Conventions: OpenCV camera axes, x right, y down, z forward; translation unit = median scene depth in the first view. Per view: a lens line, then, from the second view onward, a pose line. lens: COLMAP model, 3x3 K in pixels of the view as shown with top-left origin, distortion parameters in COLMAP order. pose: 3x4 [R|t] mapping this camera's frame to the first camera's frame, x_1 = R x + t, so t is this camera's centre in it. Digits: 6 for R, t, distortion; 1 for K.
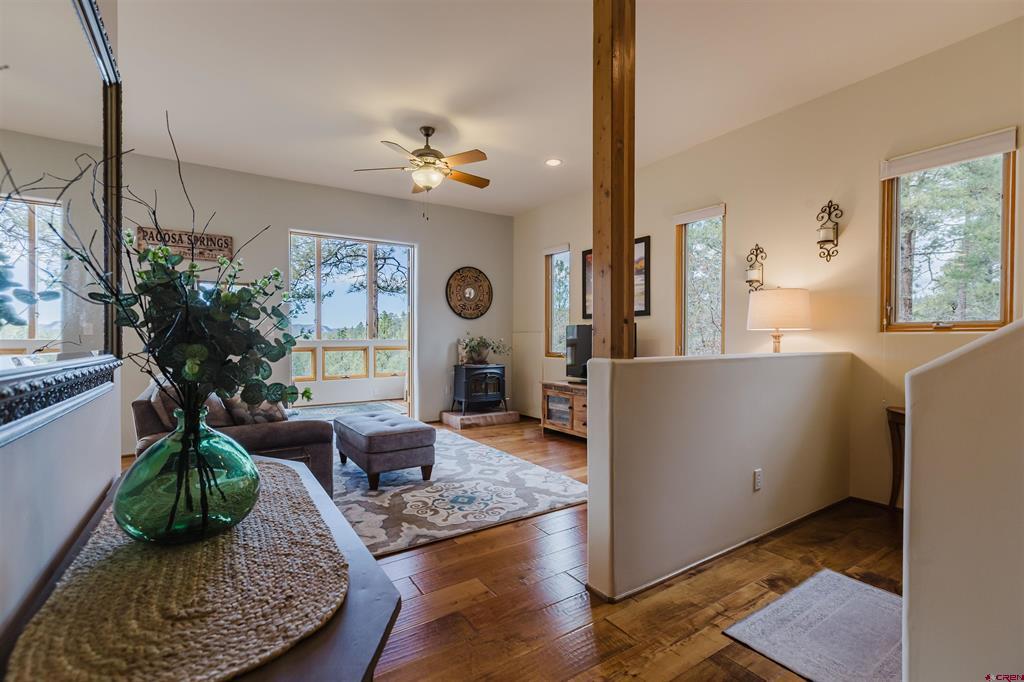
lens RADIAL K [[457.5, 0, 509.5], [0, 457.5, 342.5], [0, 0, 1]] dist [-0.002364, -0.000044]
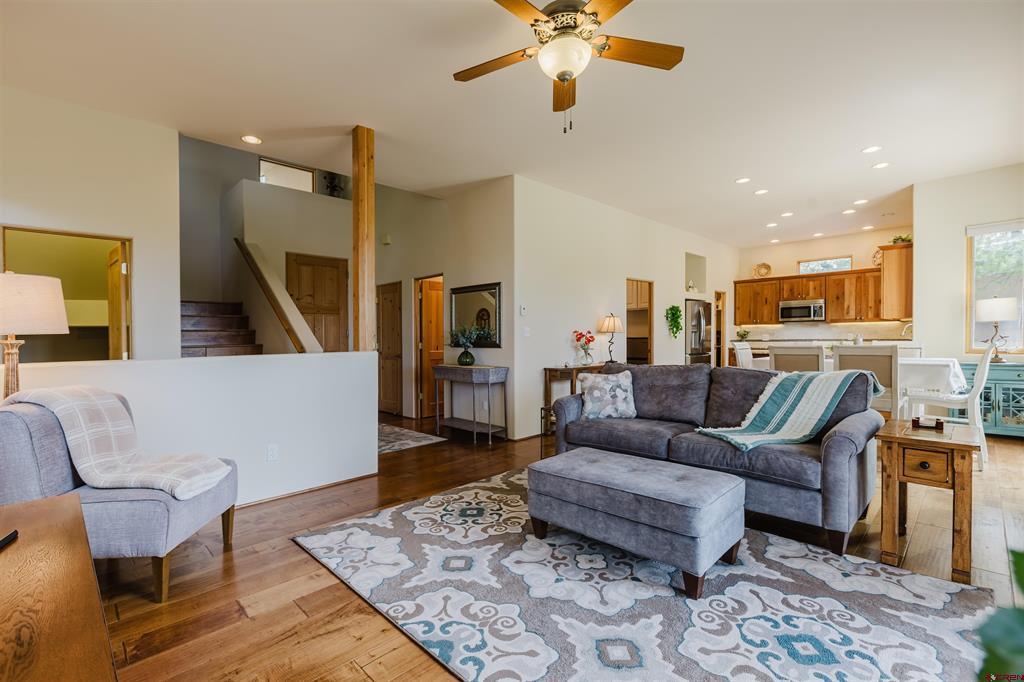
lens RADIAL K [[459.4, 0, 512.4], [0, 459.4, 352.6], [0, 0, 1]] dist [0.003265, 0.000349]
pose [[-0.979898, 0.023405, -0.198122, -0.003026], [0.014345, 0.998790, 0.047041, -0.021763], [0.198983, 0.043253, -0.979048, 1.584107]]
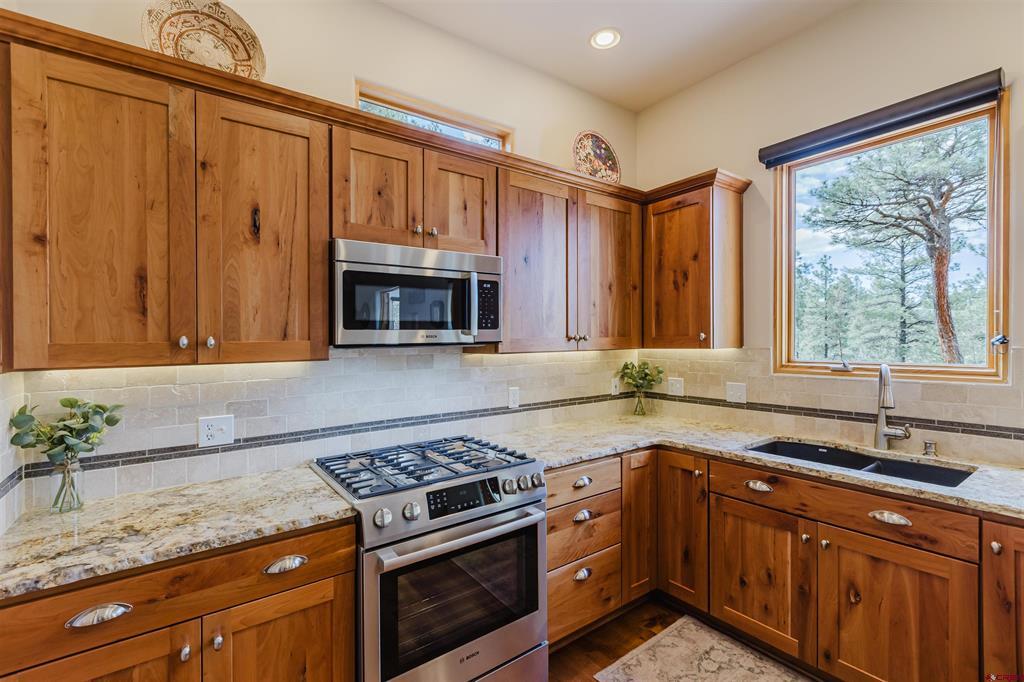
lens RADIAL K [[466.0, 0, 511.7], [0, 466.0, 335.7], [0, 0, 1]] dist [-0.001498, -0.000201]
pose [[0.048341, -0.005293, -0.998817, -1.344610], [0.001913, 0.999985, -0.005206, -0.056473], [0.998829, -0.001659, 0.048350, -0.280234]]
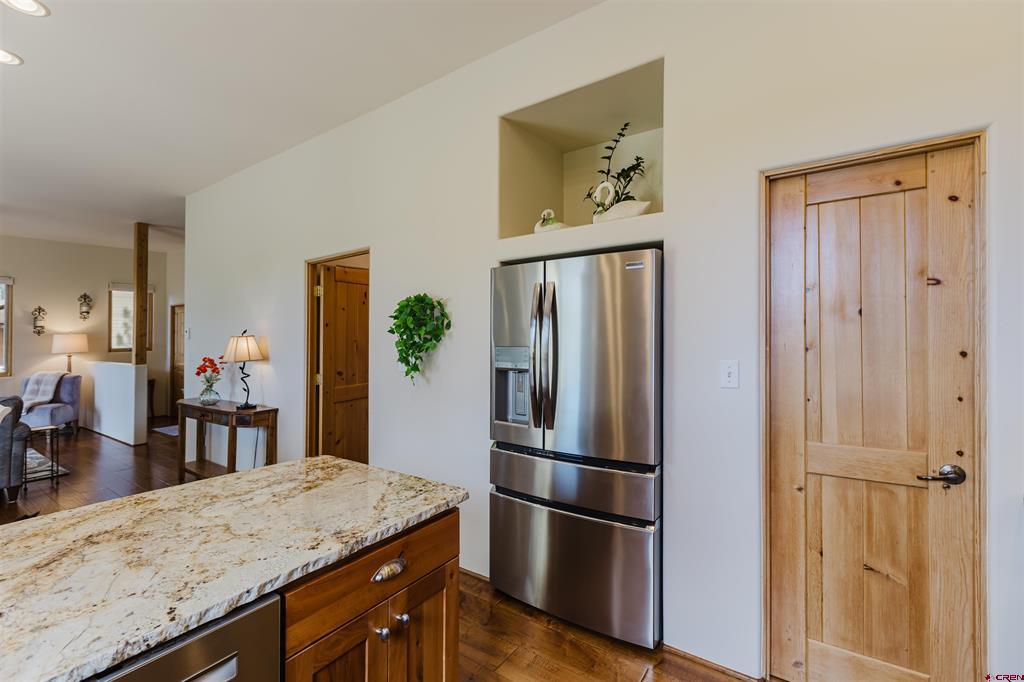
lens RADIAL K [[457.5, 0, 504.3], [0, 457.5, 341.0], [0, 0, 1]] dist [0.001917, 0.000058]
pose [[-0.360583, -0.009258, 0.932681, -1.803573], [0.029419, 0.999340, 0.021293, -0.058875], [-0.932263, 0.035117, -0.360073, -0.069904]]
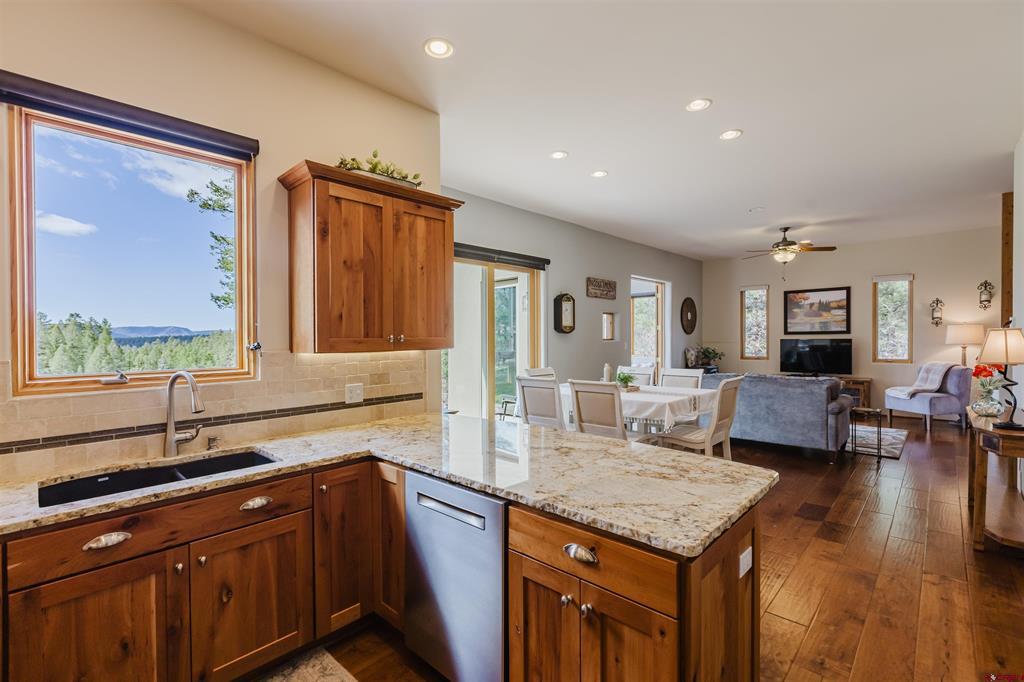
lens RADIAL K [[460.2, 0, 507.7], [0, 460.2, 345.6], [0, 0, 1]] dist [0.000699, -0.000271]
pose [[0.972489, -0.014832, 0.232477, -1.605279], [0.013710, 0.999885, 0.006441, -0.053718], [-0.232546, -0.003077, 0.972581, -0.434851]]
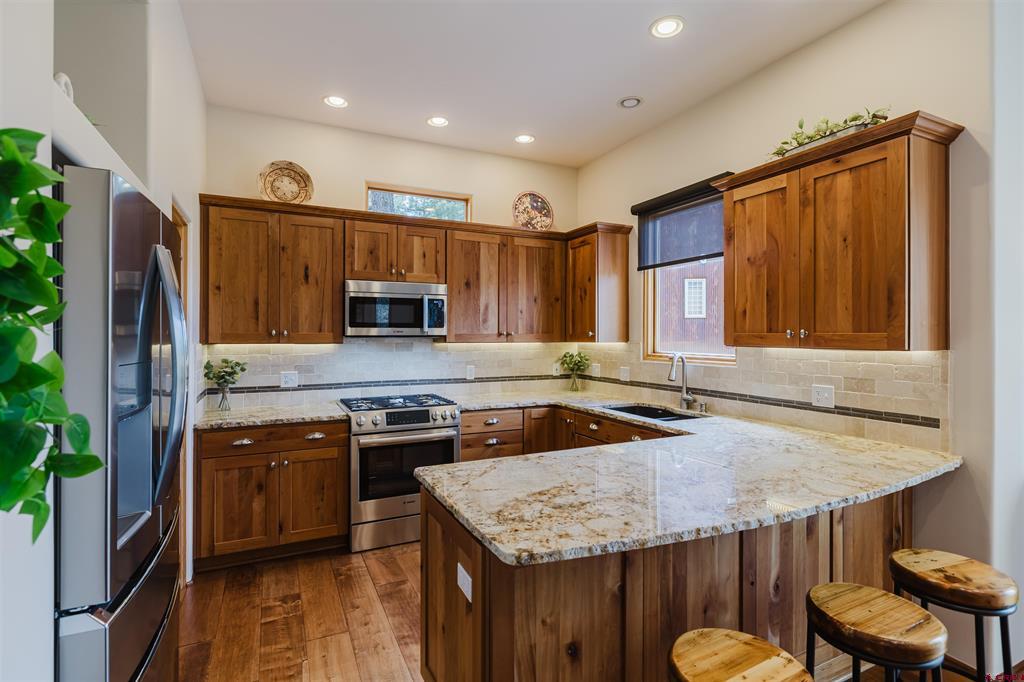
lens RADIAL K [[495.8, 0, 504.1], [0, 495.8, 334.2], [0, 0, 1]] dist [0.002272, 0.000593]
pose [[-0.133481, 0.001134, -0.991051, -0.950601], [-0.011899, 0.999925, 0.002747, -0.058668], [0.990980, 0.012159, -0.133458, -0.026823]]
